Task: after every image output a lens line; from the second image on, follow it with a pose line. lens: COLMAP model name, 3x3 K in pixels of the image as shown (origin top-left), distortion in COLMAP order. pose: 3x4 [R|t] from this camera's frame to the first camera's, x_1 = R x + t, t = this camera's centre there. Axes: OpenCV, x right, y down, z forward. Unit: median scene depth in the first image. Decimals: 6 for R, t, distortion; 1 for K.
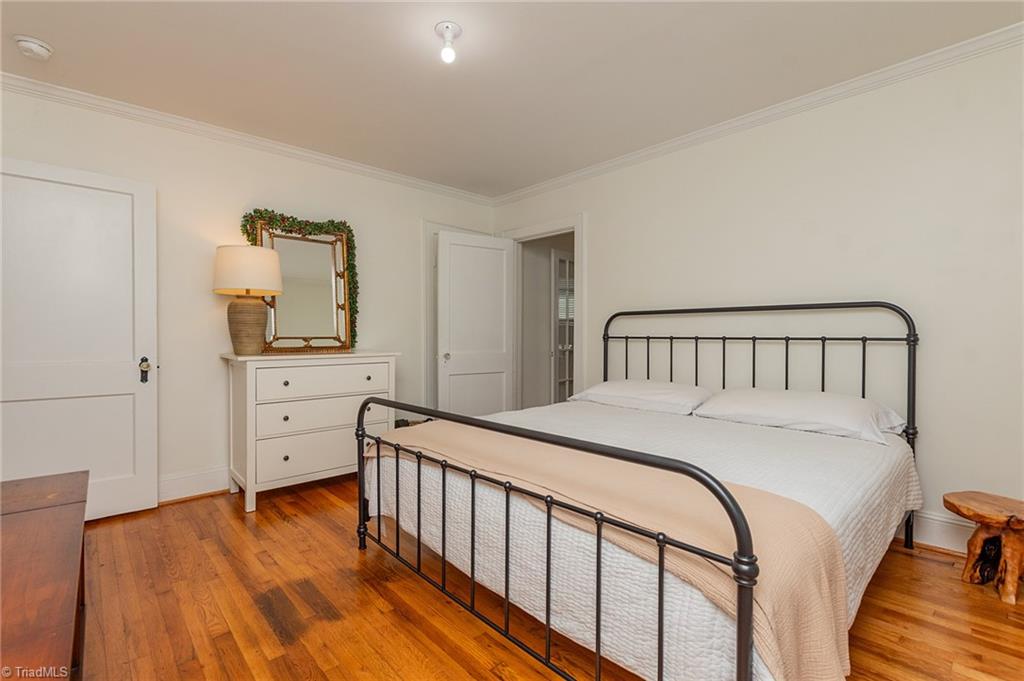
lens RADIAL K [[467.0, 0, 512.2], [0, 467.0, 348.7], [0, 0, 1]] dist [-0.010247, -0.000480]
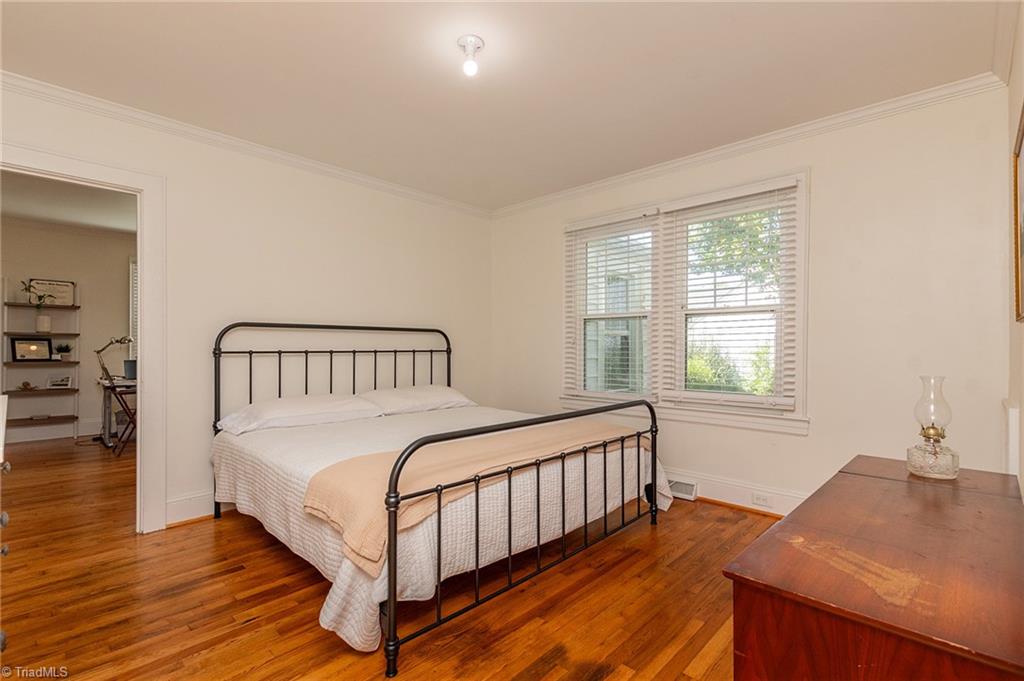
lens RADIAL K [[482.5, 0, 515.5], [0, 482.5, 348.4], [0, 0, 1]] dist [-0.001914, -0.000593]
pose [[-0.046617, -0.002434, 0.998910, -0.993199], [0.031590, 0.999493, 0.003910, -0.028368], [-0.998413, 0.031738, -0.046516, 0.820253]]
